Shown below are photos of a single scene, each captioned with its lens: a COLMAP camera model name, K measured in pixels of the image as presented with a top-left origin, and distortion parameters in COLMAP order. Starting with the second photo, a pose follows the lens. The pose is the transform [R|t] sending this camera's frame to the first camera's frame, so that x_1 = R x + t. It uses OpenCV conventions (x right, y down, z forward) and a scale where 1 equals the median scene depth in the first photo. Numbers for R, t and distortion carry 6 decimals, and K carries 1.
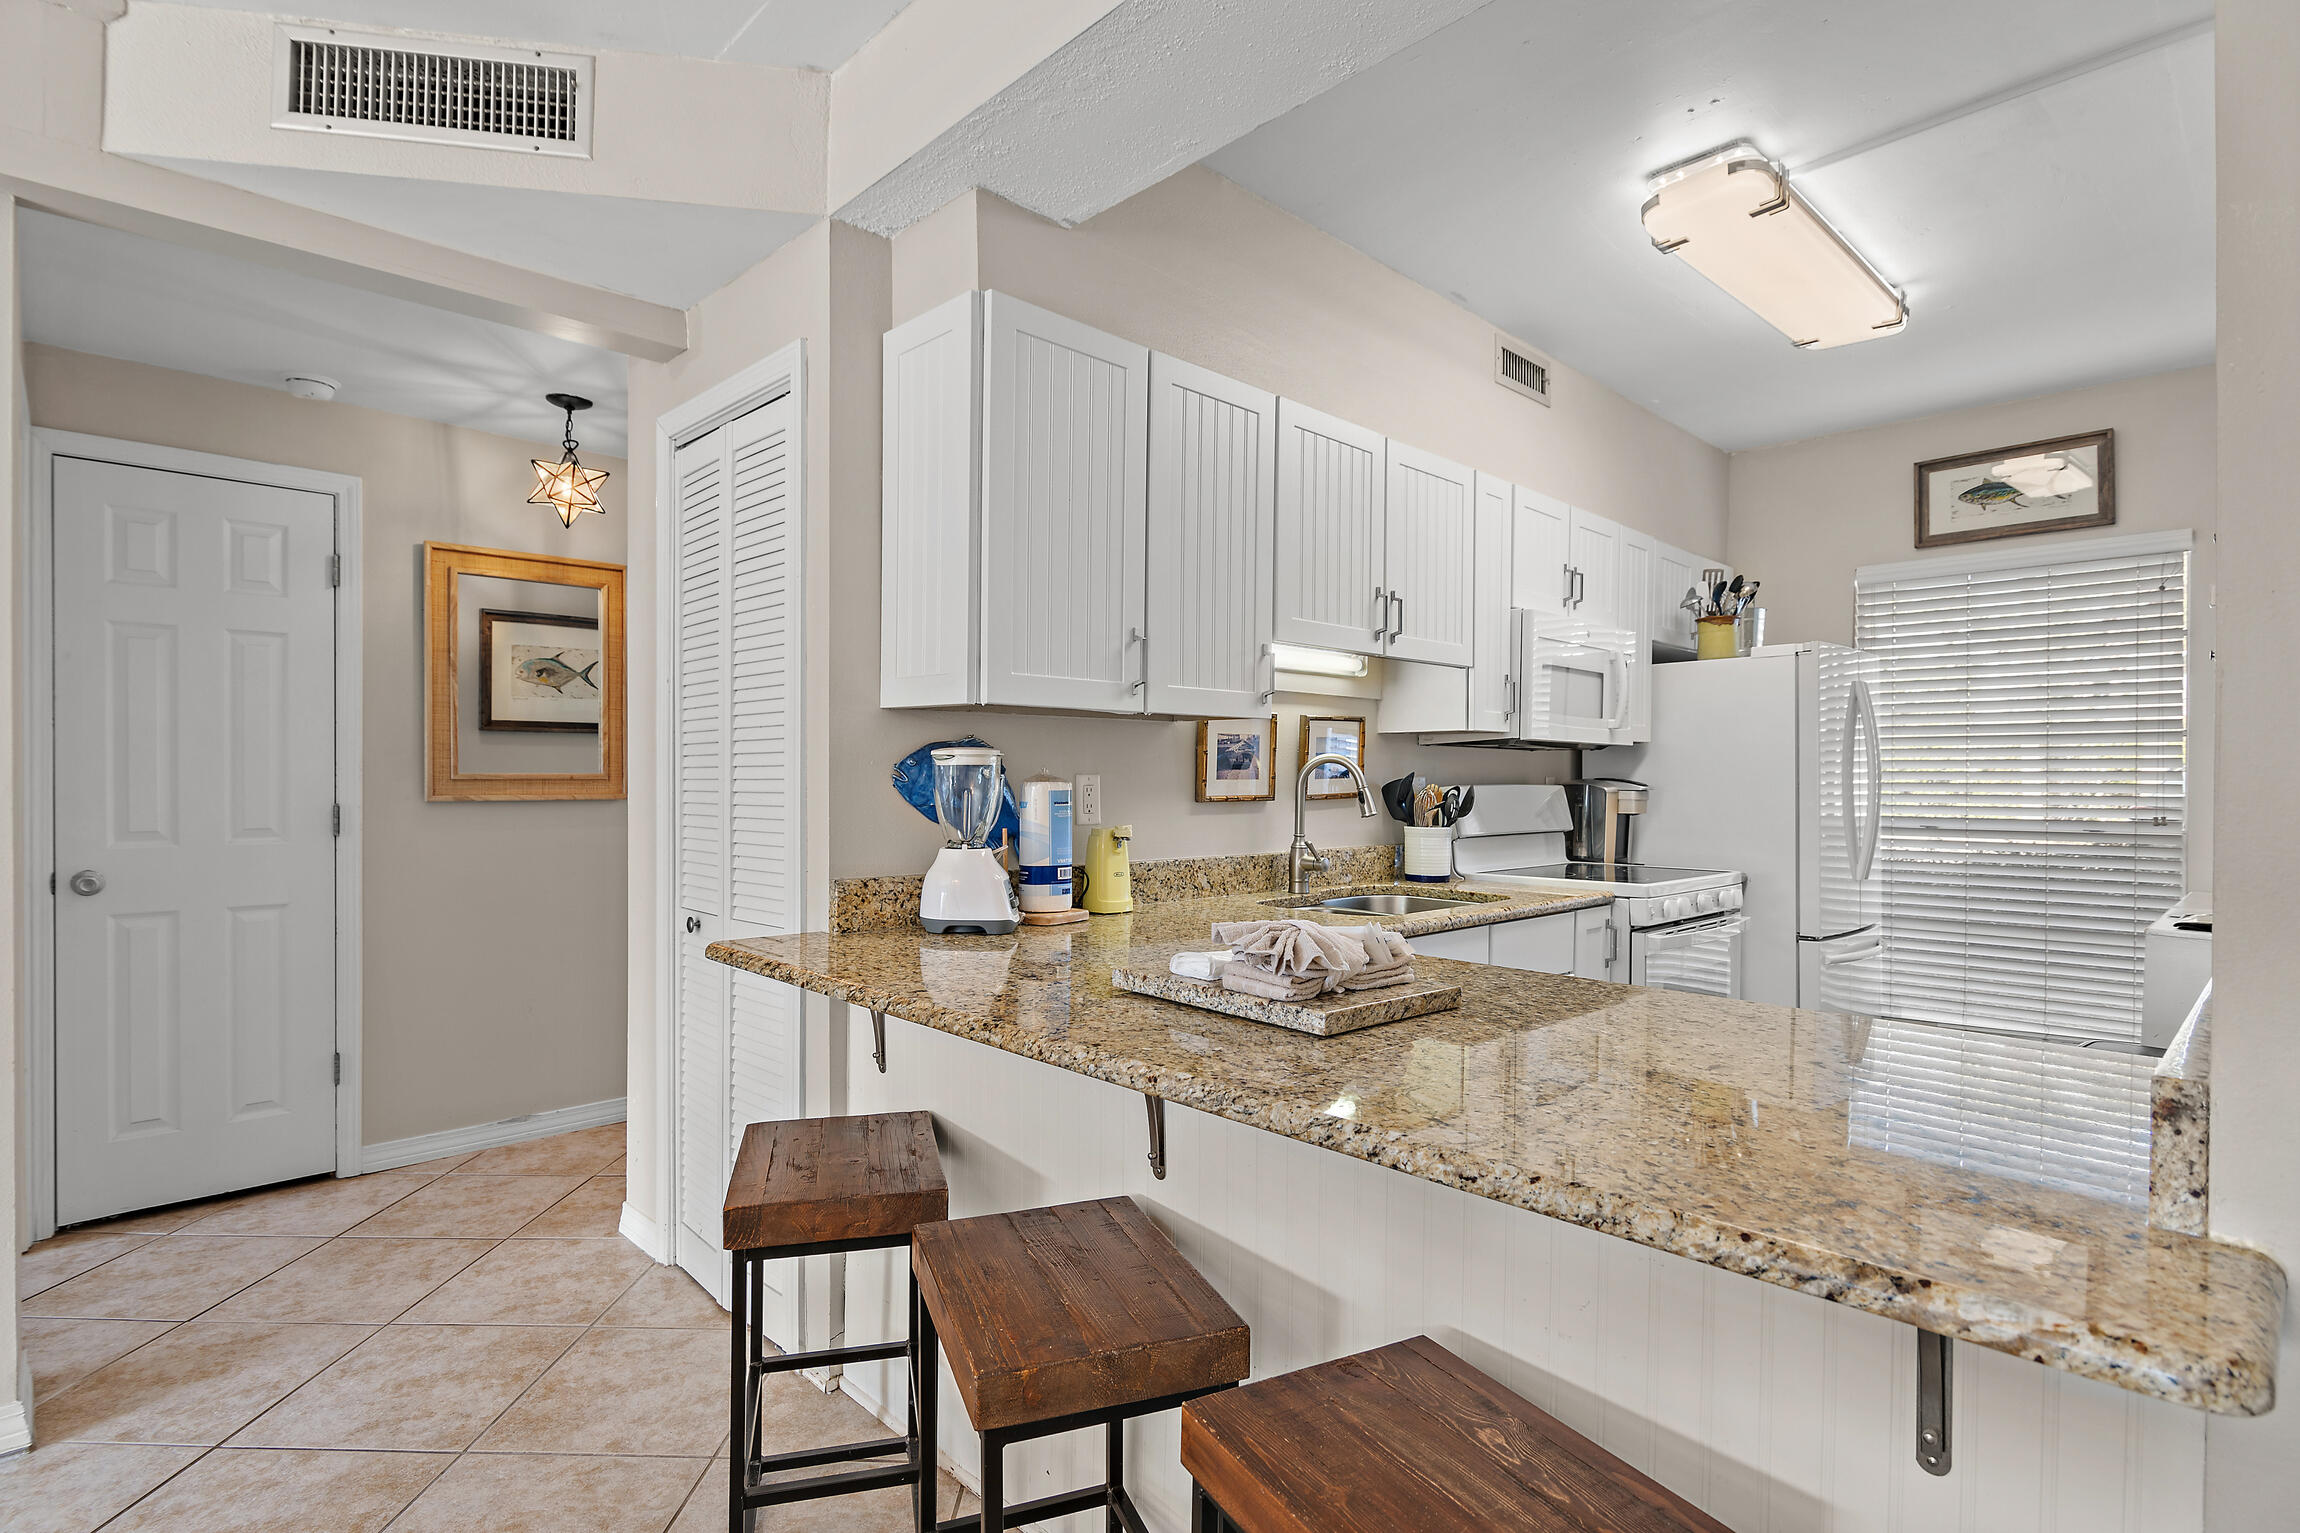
lens RADIAL K [[1143.0, 0, 1145.5], [0, 1143.0, 774.4], [0, 0, 1]] dist [-0.001378, -0.000238]
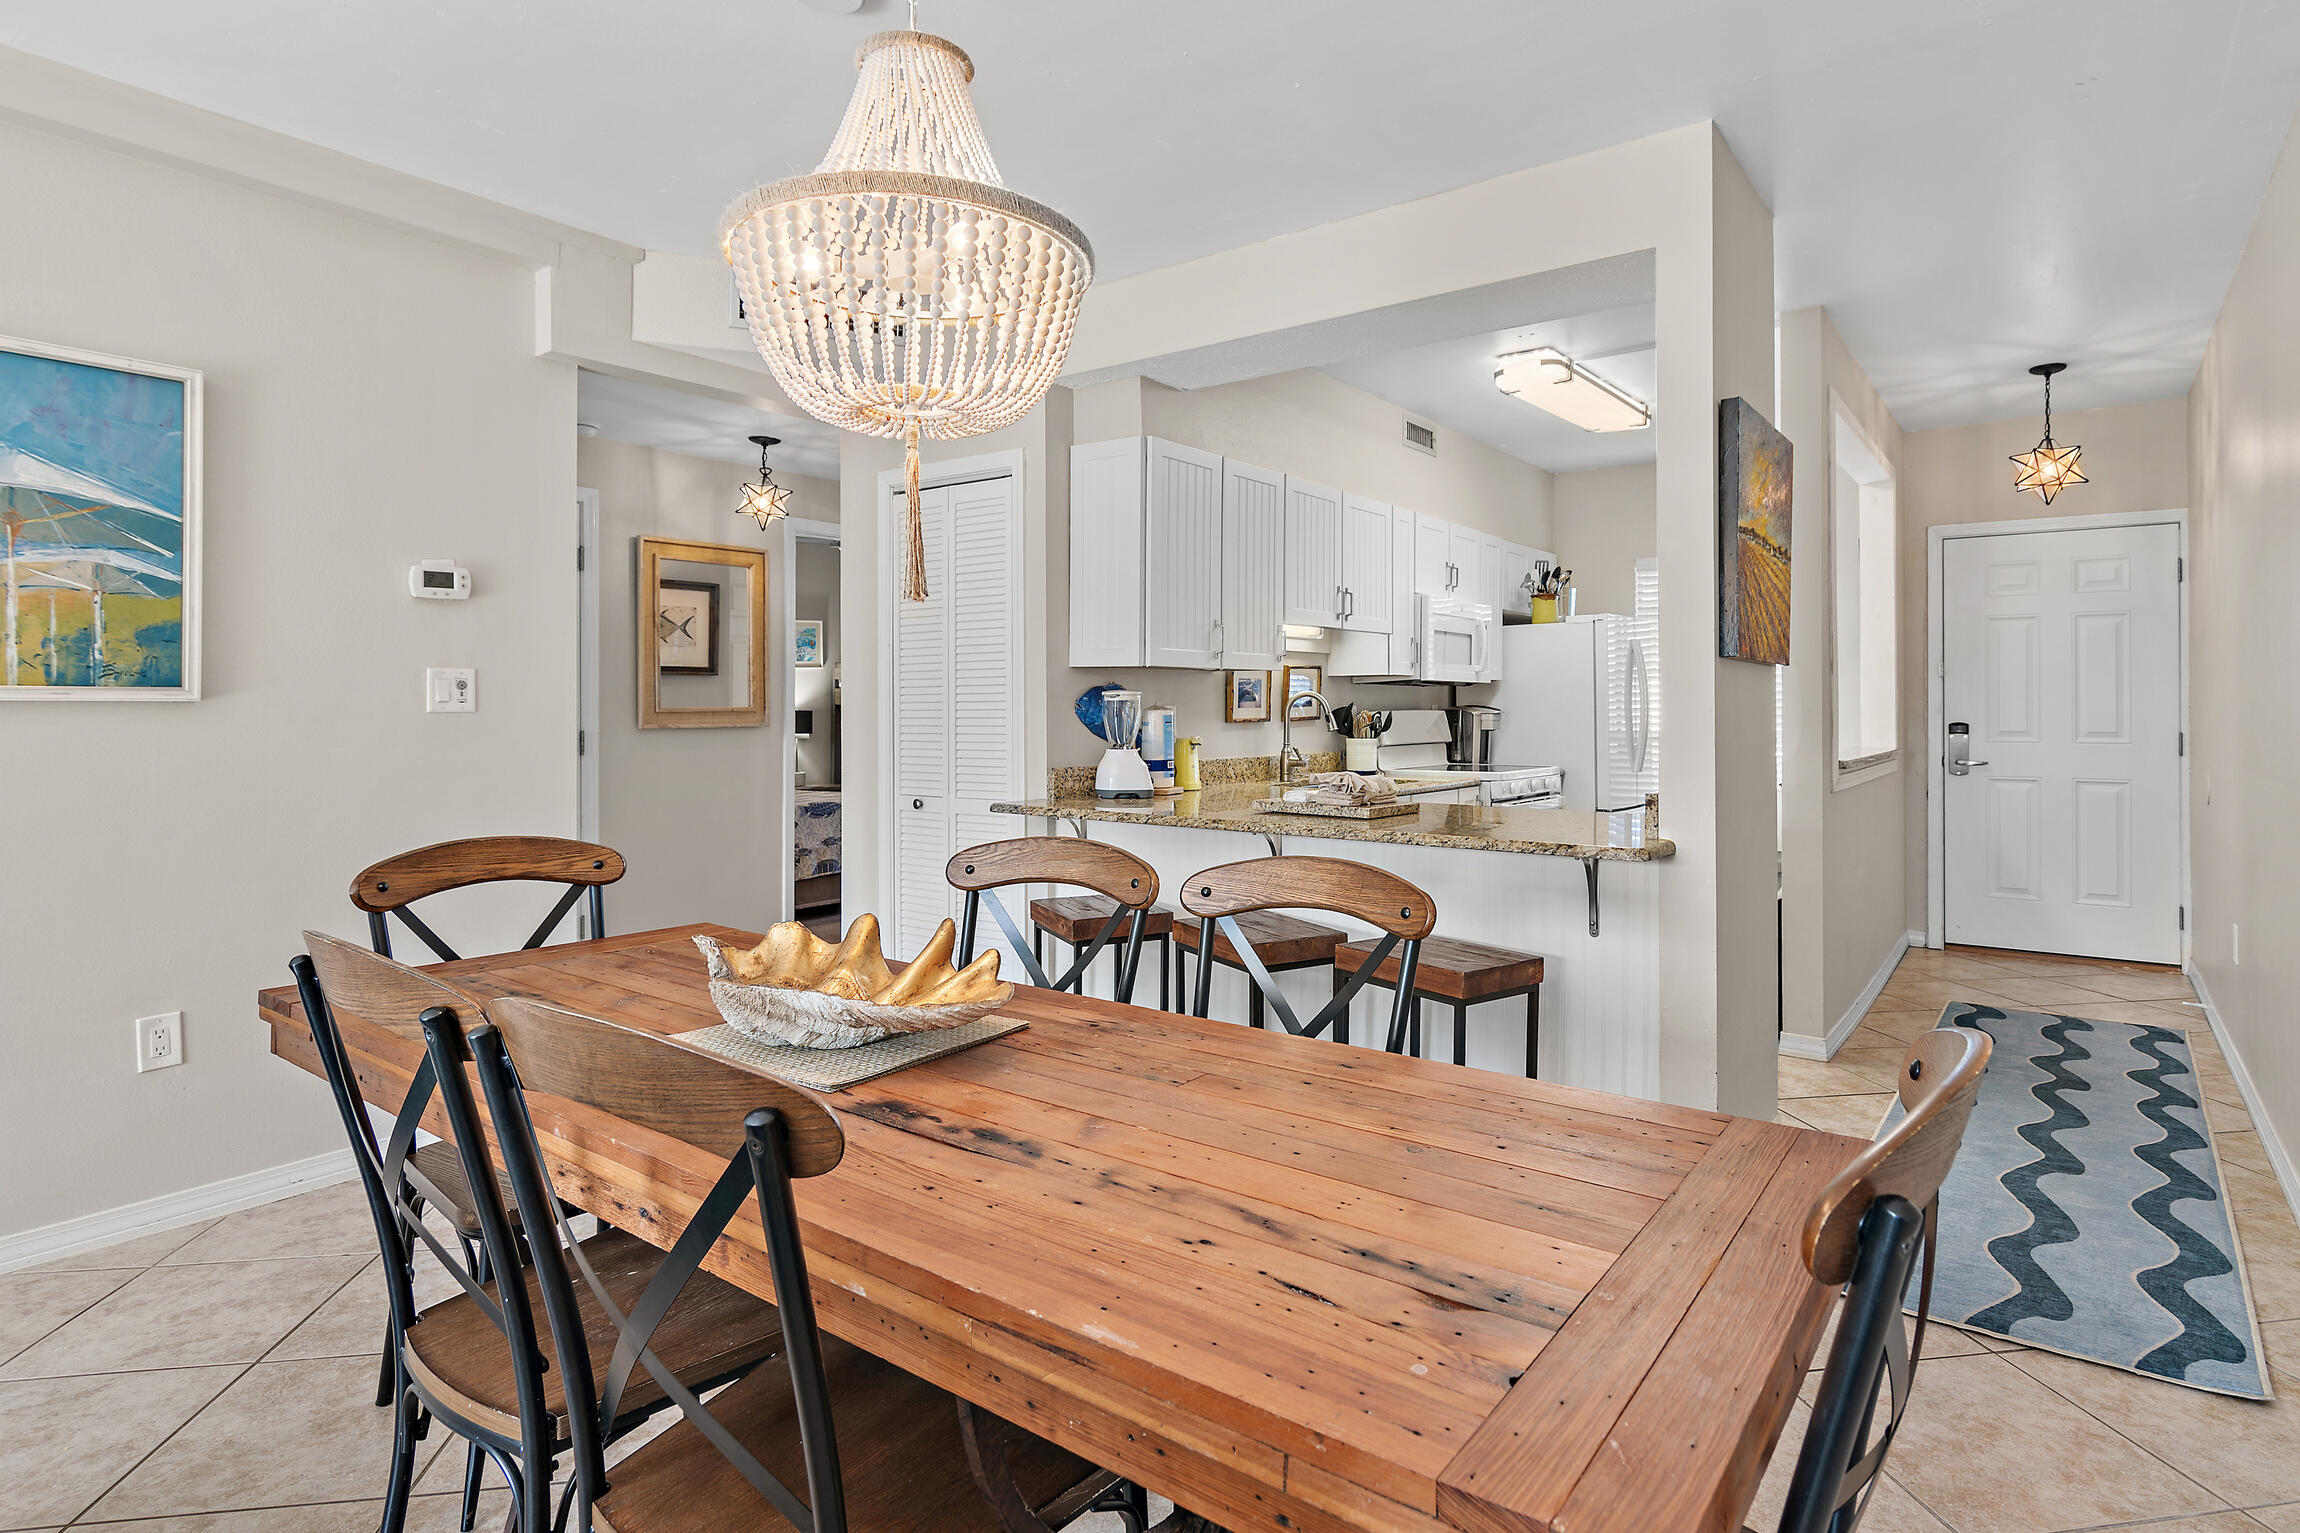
lens RADIAL K [[1143.0, 0, 1191.6], [0, 1143.0, 700.6], [0, 0, 1]] dist [-0.001378, -0.000238]
pose [[0.988477, -0.006116, 0.151247, -0.210447], [0.006680, 0.999973, -0.003220, -0.000911], [-0.151223, 0.004193, 0.988491, -0.472463]]
